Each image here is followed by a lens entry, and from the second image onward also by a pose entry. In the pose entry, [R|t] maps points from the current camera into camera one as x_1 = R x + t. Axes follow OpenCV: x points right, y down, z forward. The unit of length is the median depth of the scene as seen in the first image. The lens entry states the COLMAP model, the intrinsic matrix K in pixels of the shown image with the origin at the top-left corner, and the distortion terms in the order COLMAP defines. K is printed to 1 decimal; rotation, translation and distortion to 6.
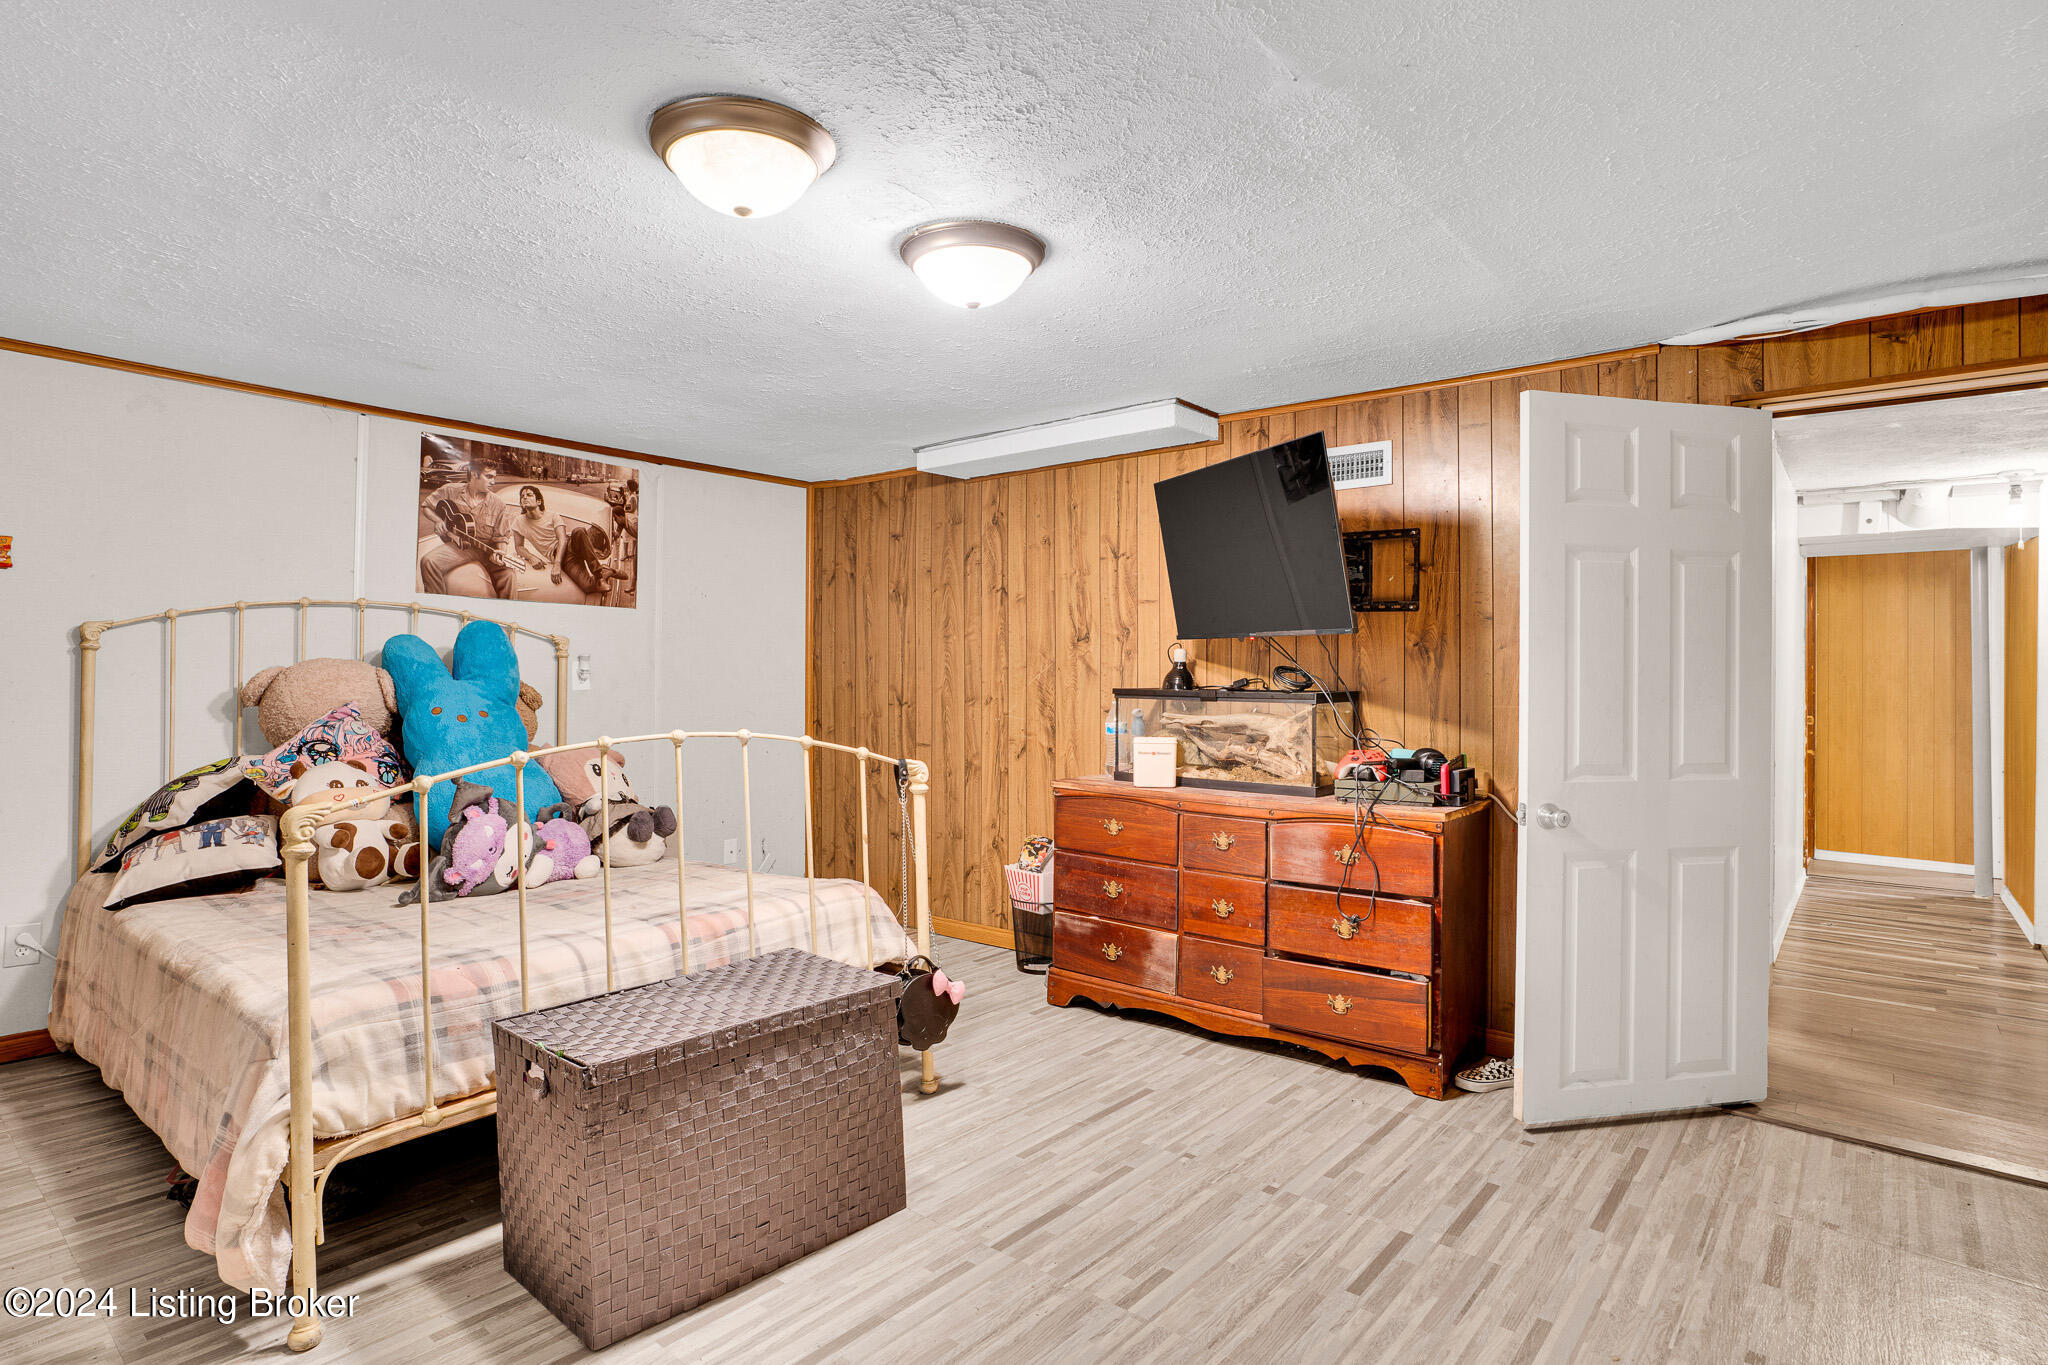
lens RADIAL K [[972.4, 0, 1024.3], [0, 972.4, 688.8], [0, 0, 1]] dist [-0.067664, 0.022177]
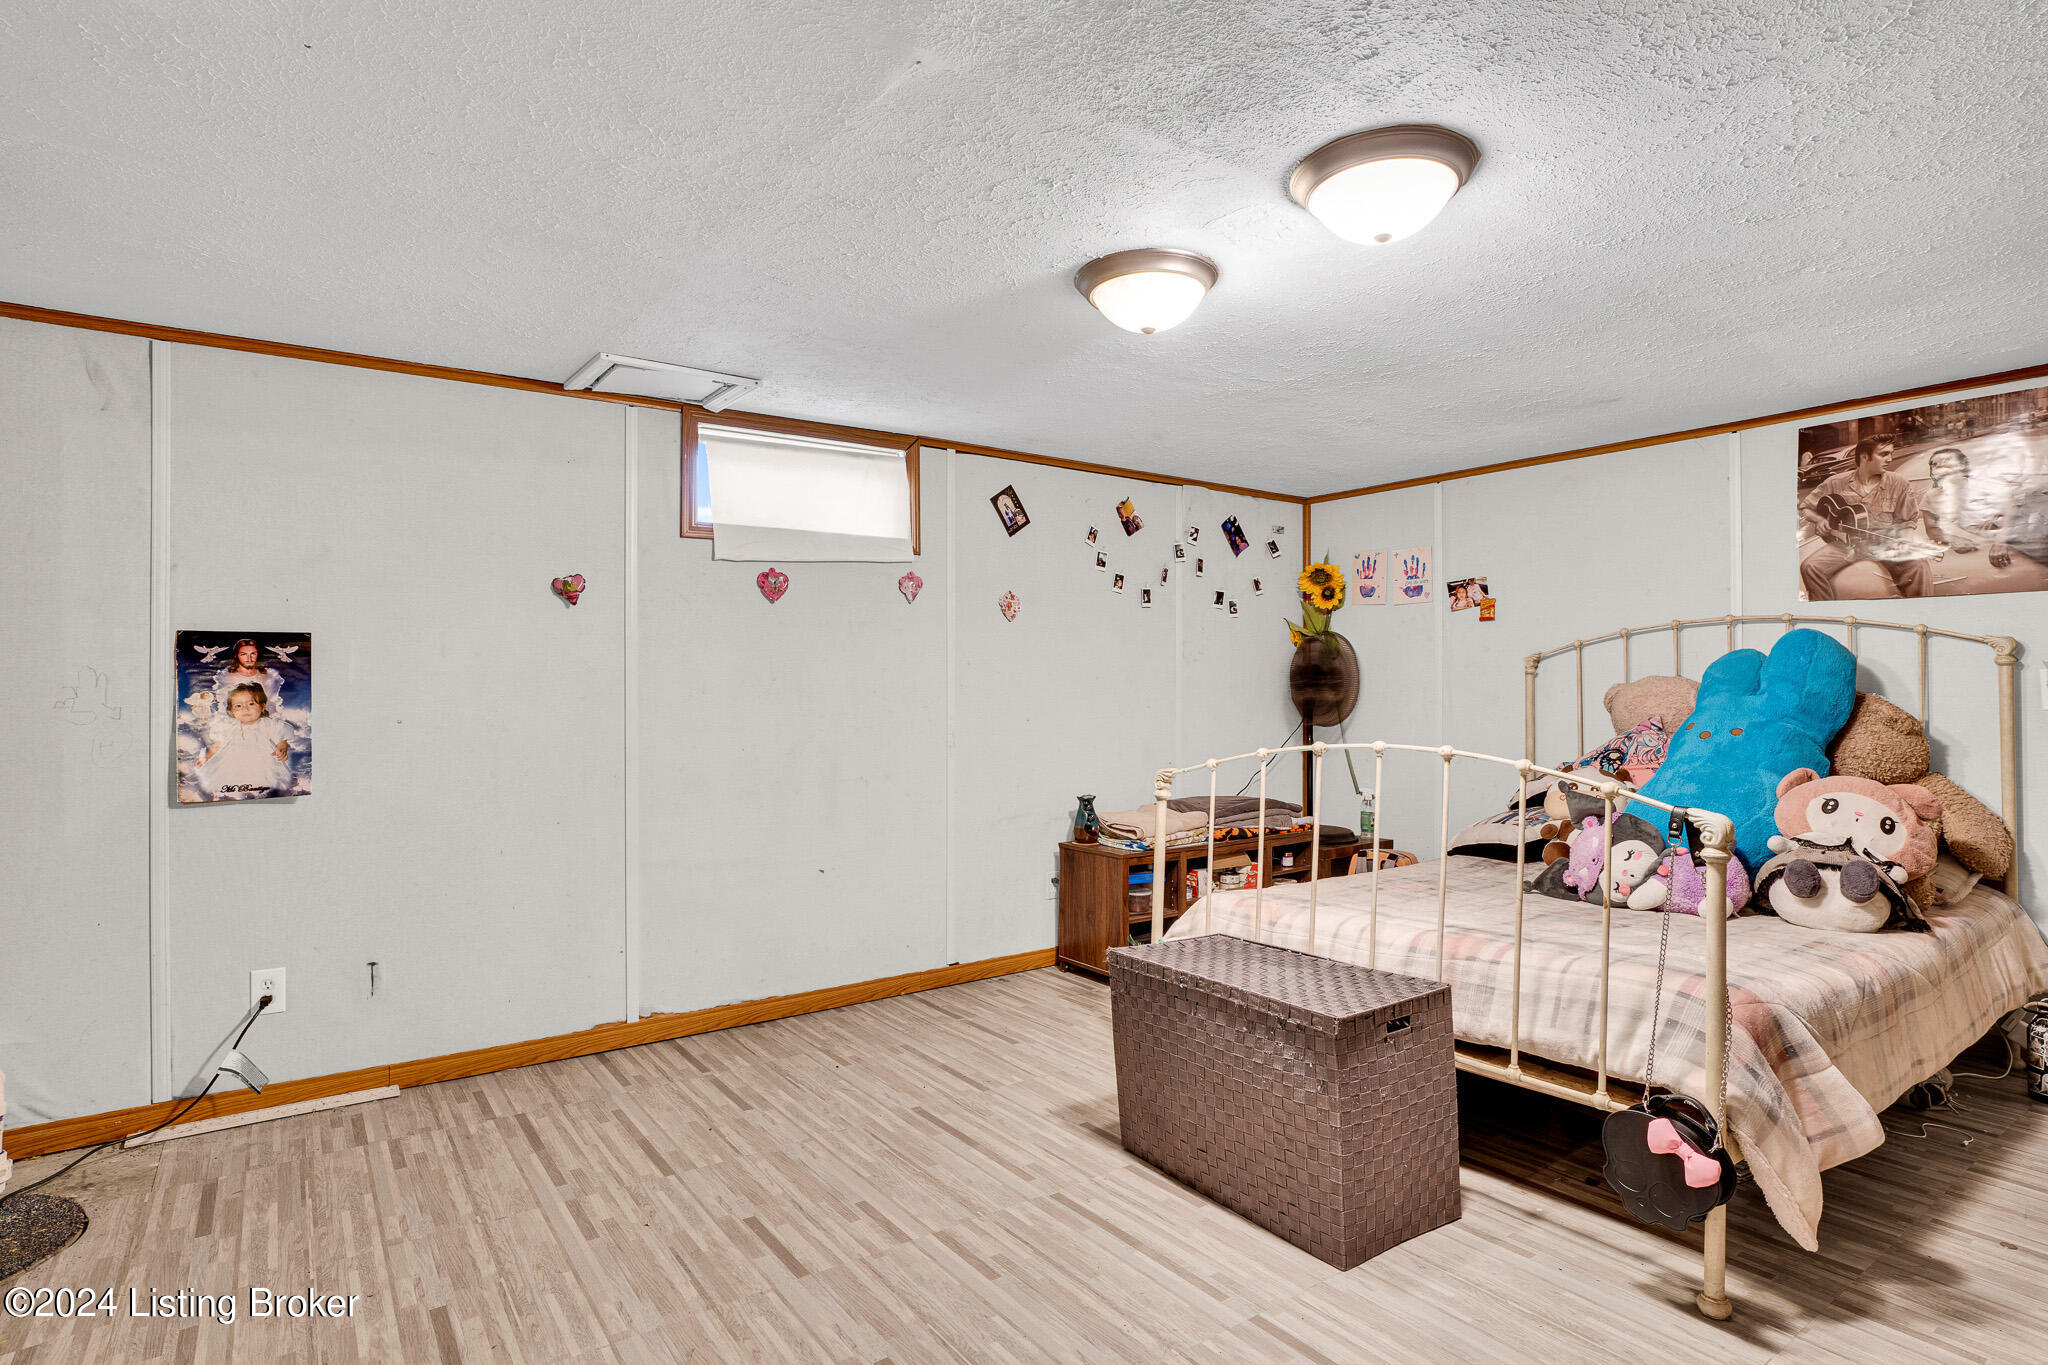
lens RADIAL K [[972.4, 0, 1024.3], [0, 972.4, 688.8], [0, 0, 1]] dist [-0.067664, 0.022177]
pose [[-0.181422, -0.010935, -0.983344, 0.399438], [-0.009605, 0.999910, -0.009347, -0.000163], [0.983358, 0.007750, -0.181511, 0.418158]]
